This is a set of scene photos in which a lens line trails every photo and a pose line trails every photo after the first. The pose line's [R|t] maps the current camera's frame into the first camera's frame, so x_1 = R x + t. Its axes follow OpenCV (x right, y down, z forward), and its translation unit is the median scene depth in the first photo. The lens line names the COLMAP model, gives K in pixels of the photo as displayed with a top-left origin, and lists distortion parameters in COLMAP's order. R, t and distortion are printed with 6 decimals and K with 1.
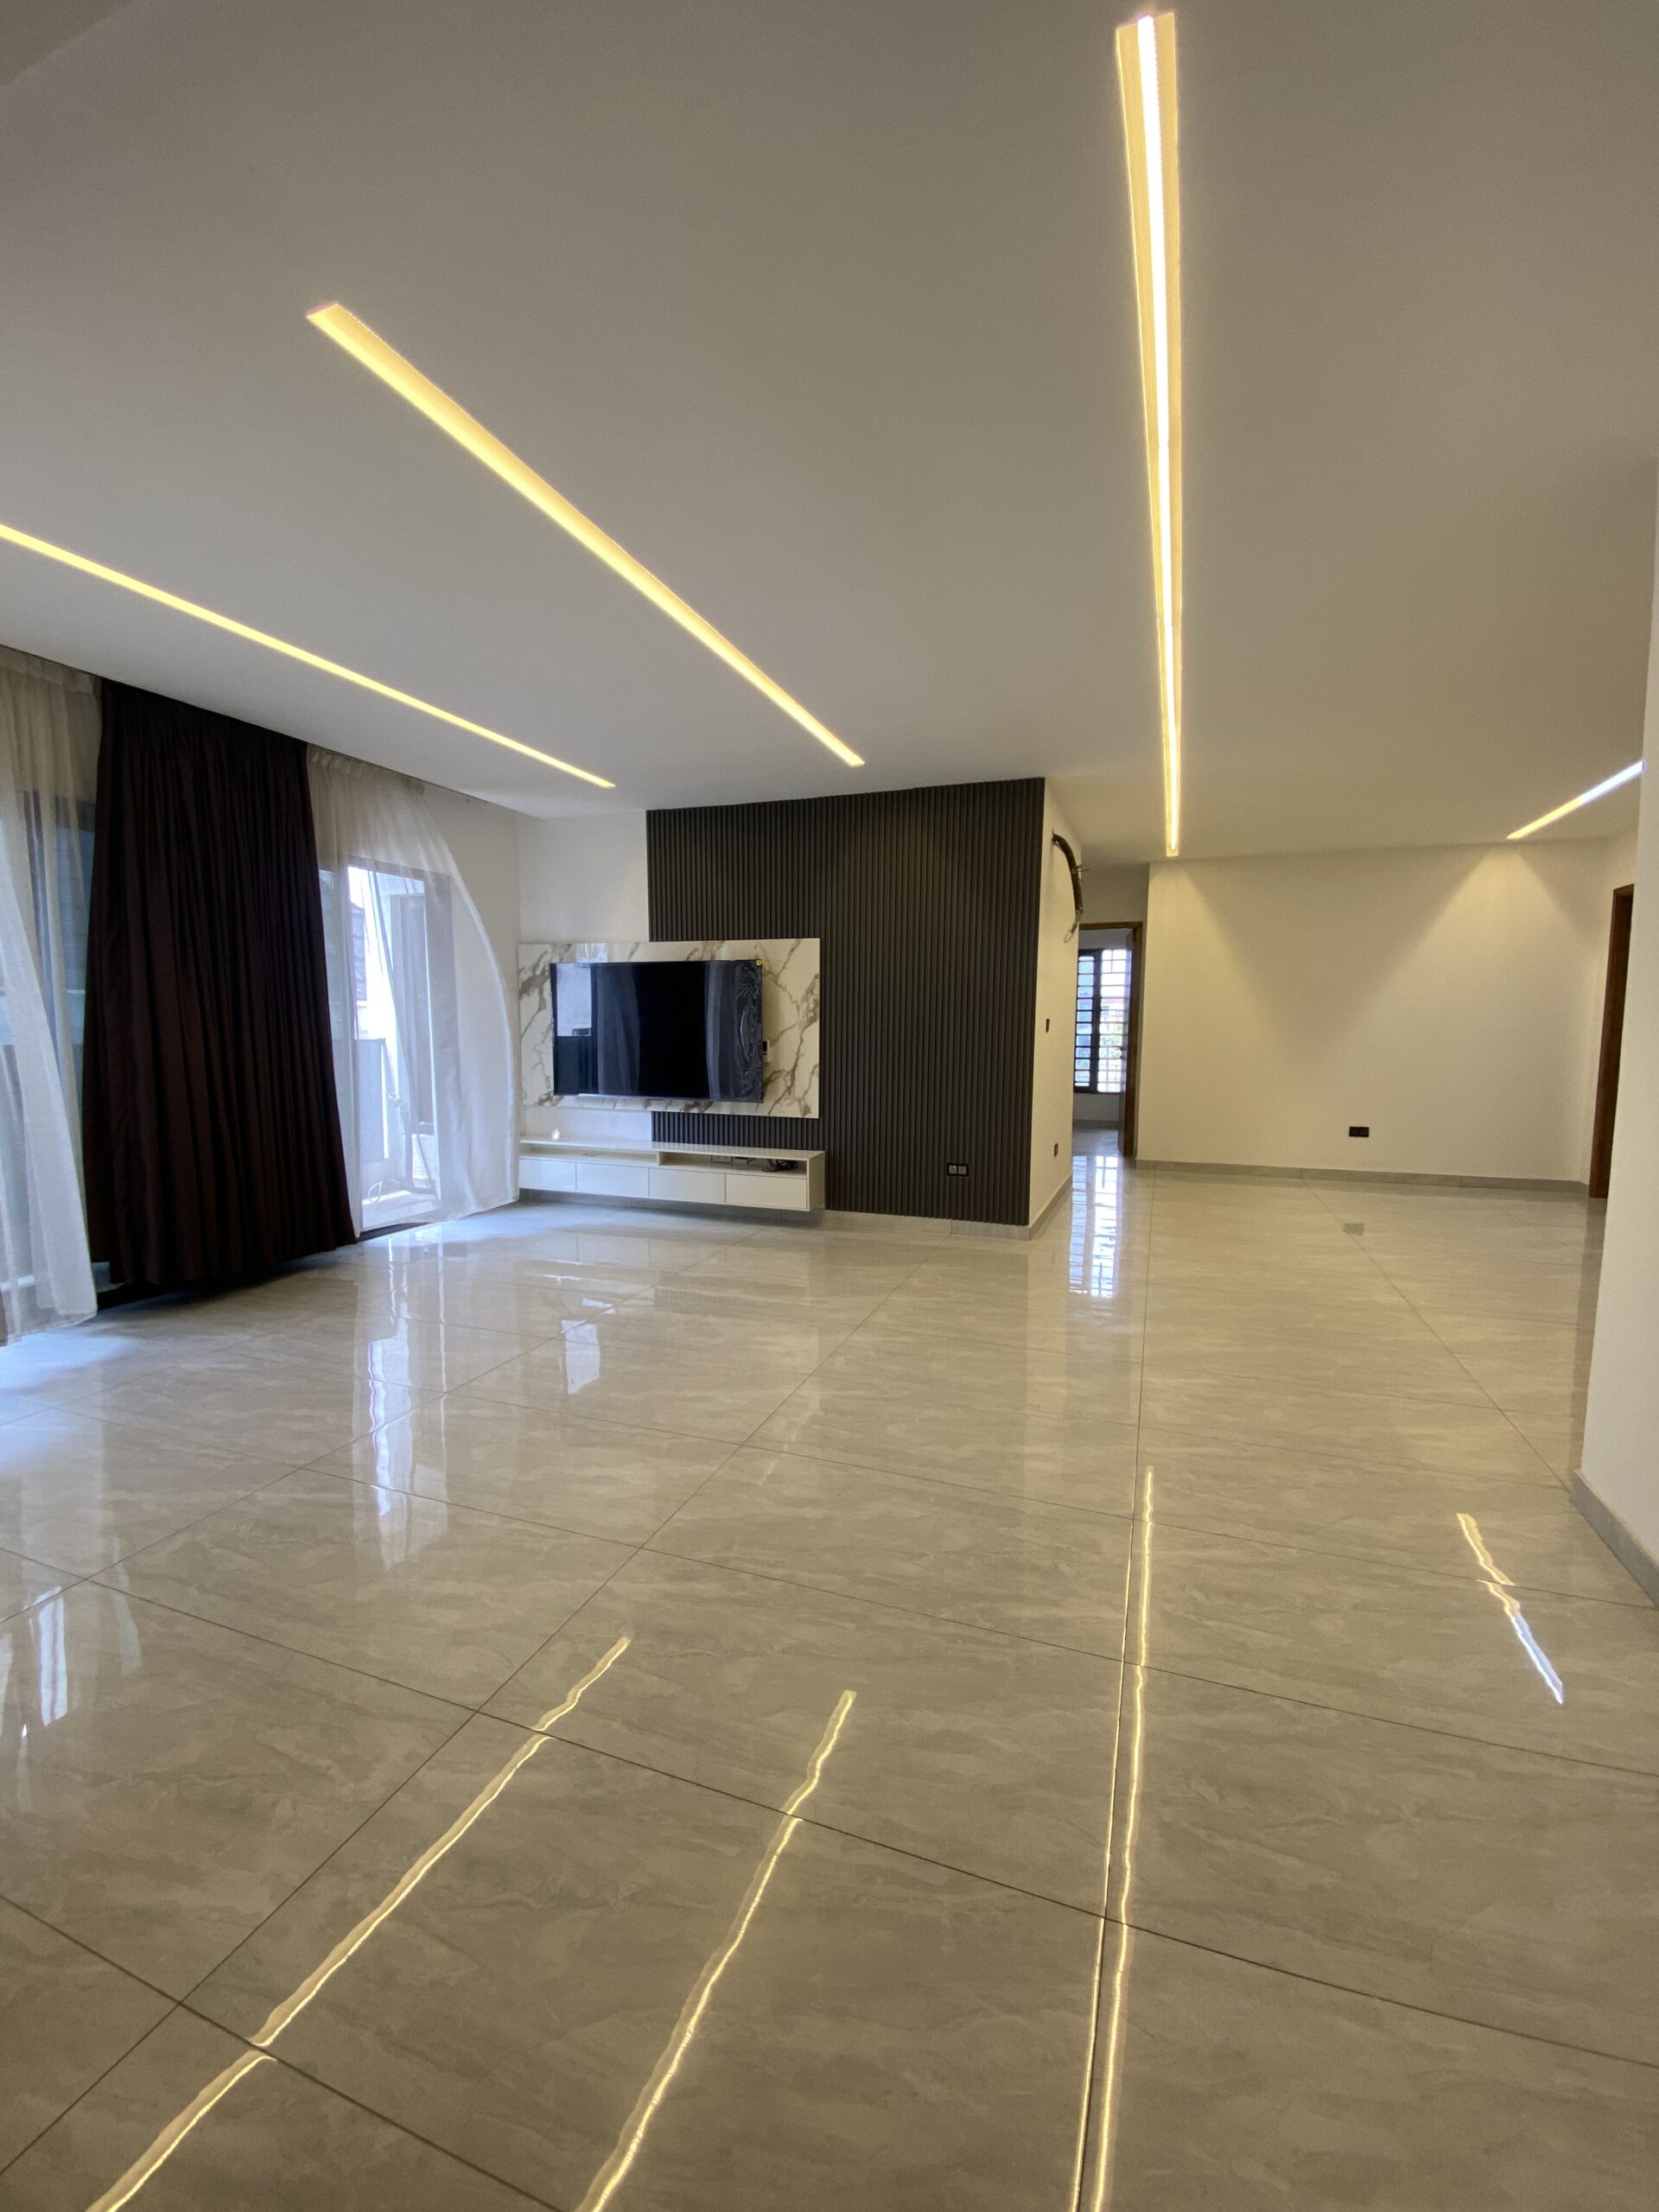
lens RADIAL K [[929.1, 0, 836.0], [0, 929.1, 1090.9], [0, 0, 1]] dist [0.004070, -0.000959]
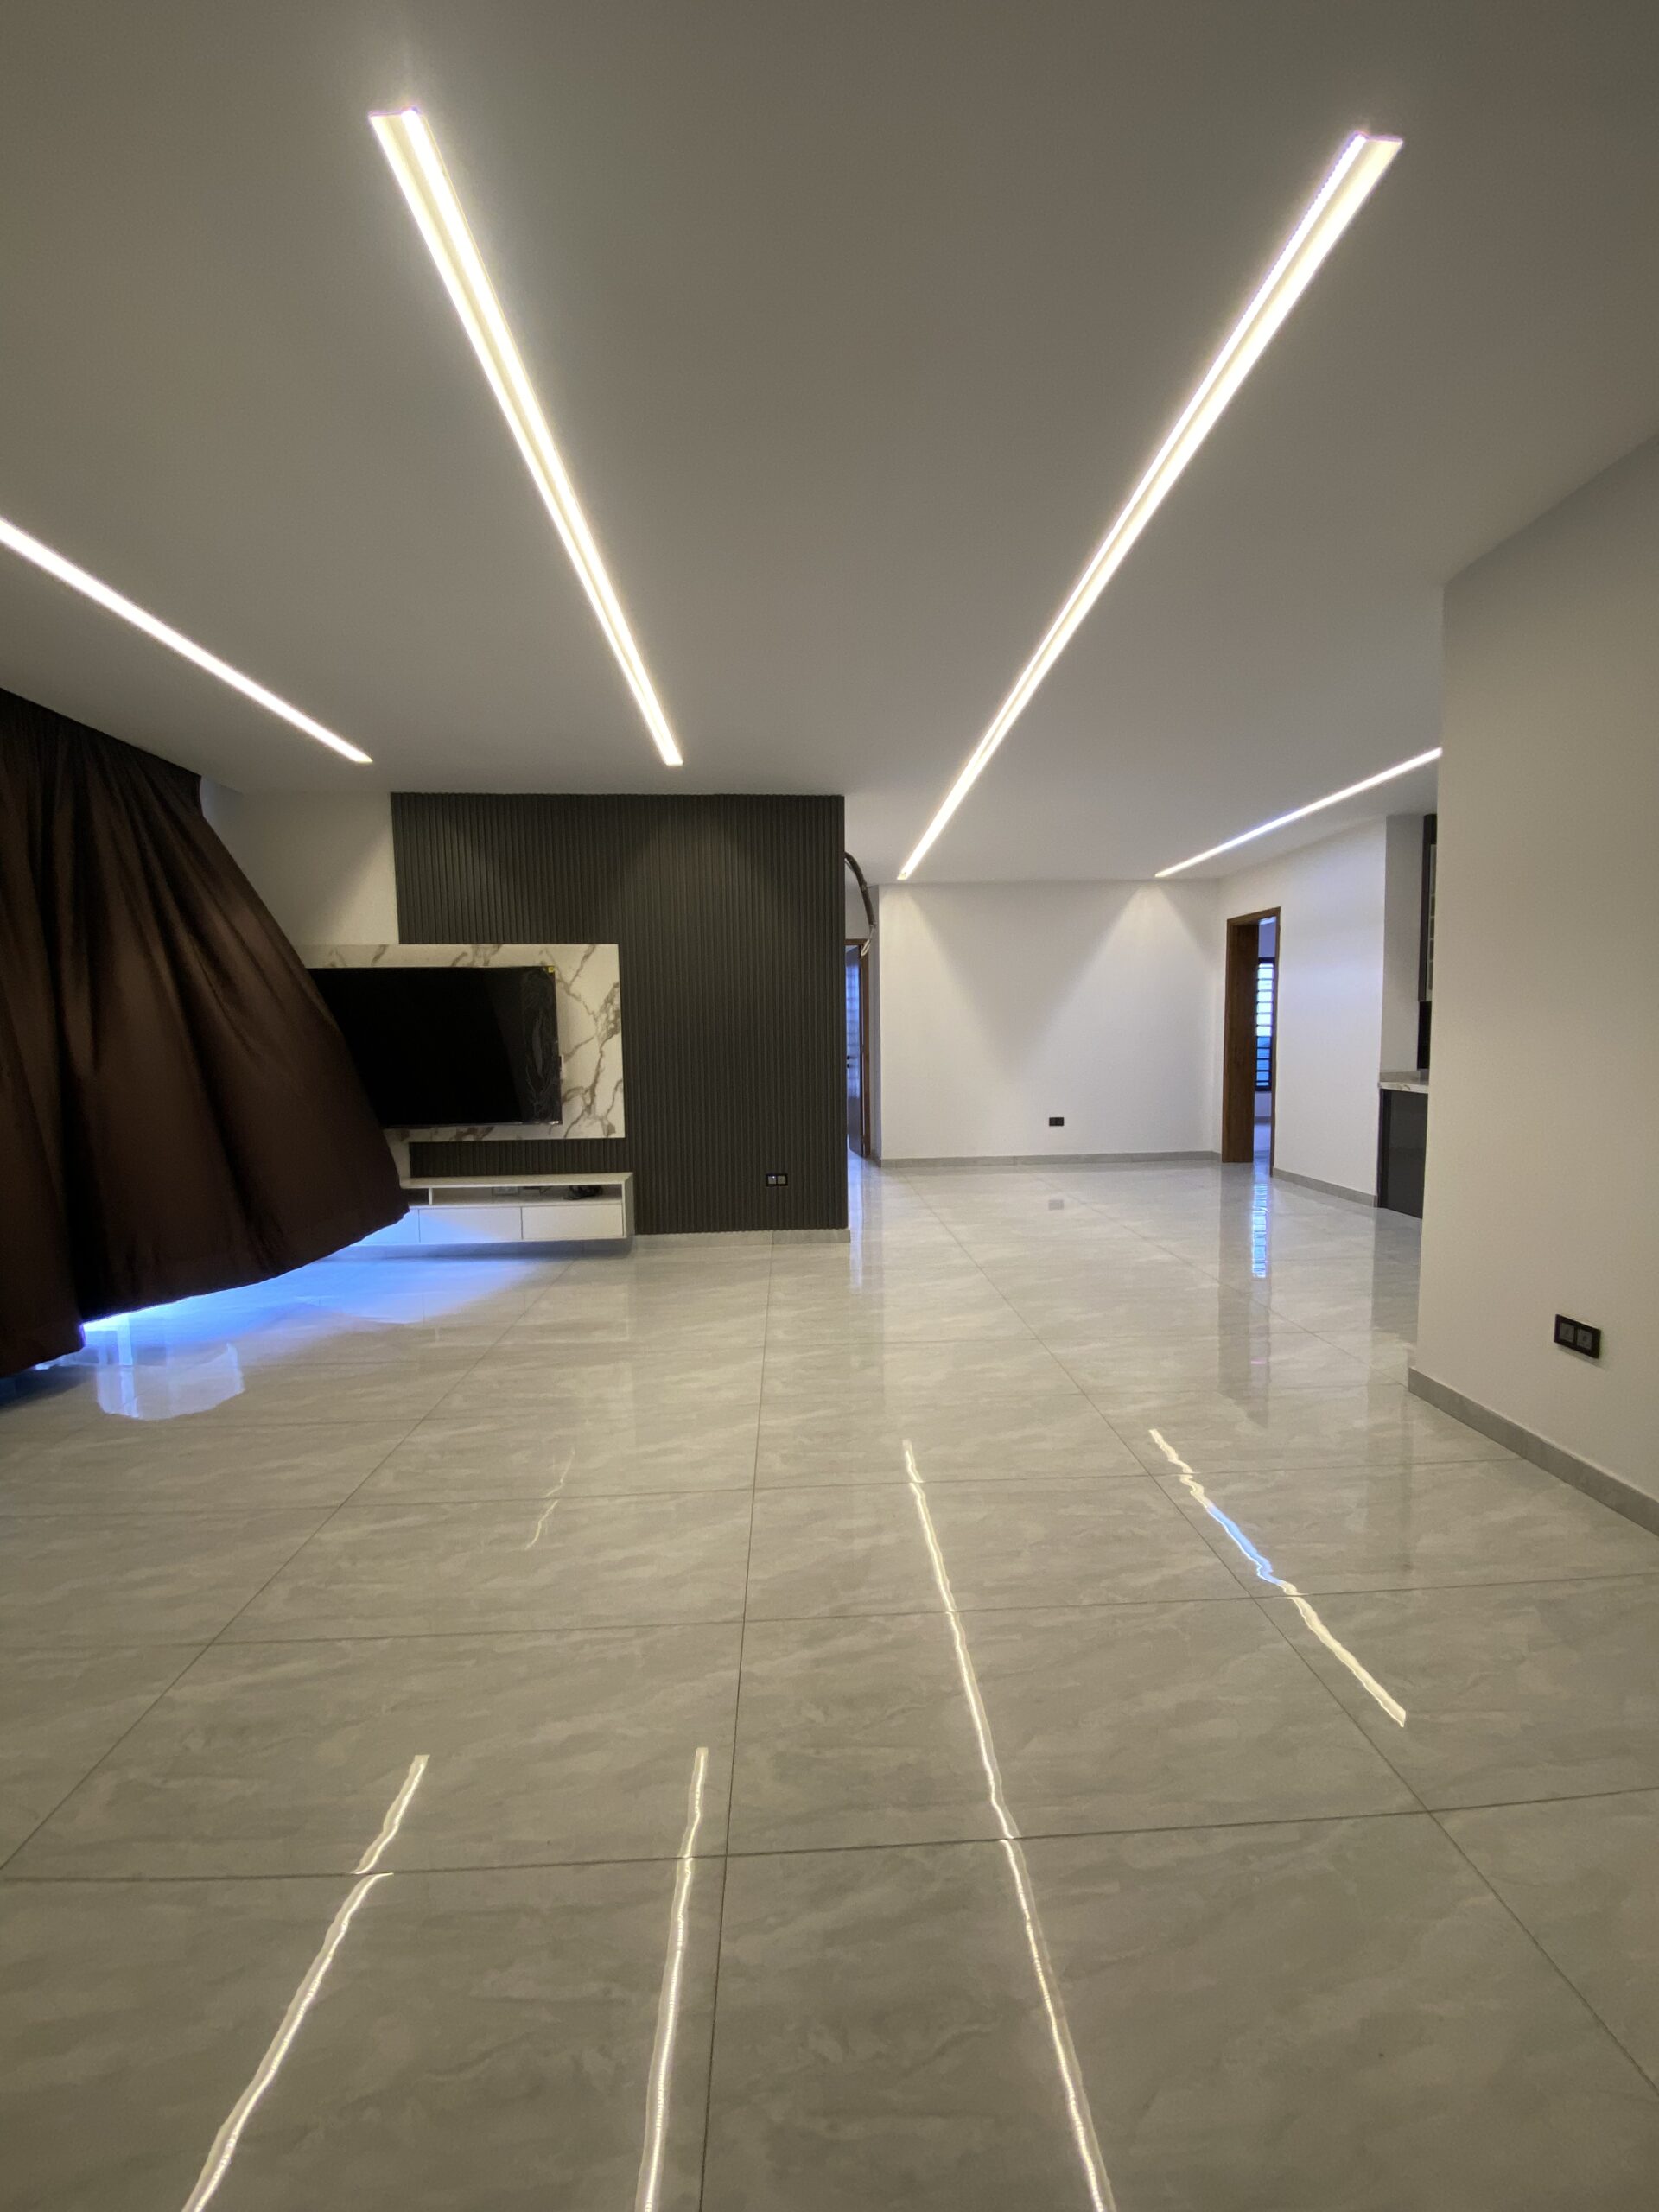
lens RADIAL K [[924.3, 0, 842.4], [0, 924.3, 1098.3], [0, 0, 1]] dist [0.002599, -0.007239]
pose [[0.916054, -0.045233, 0.398496, -0.185927], [0.048621, 0.998816, 0.001606, -0.000608], [-0.398097, 0.017904, 0.917169, 0.061930]]
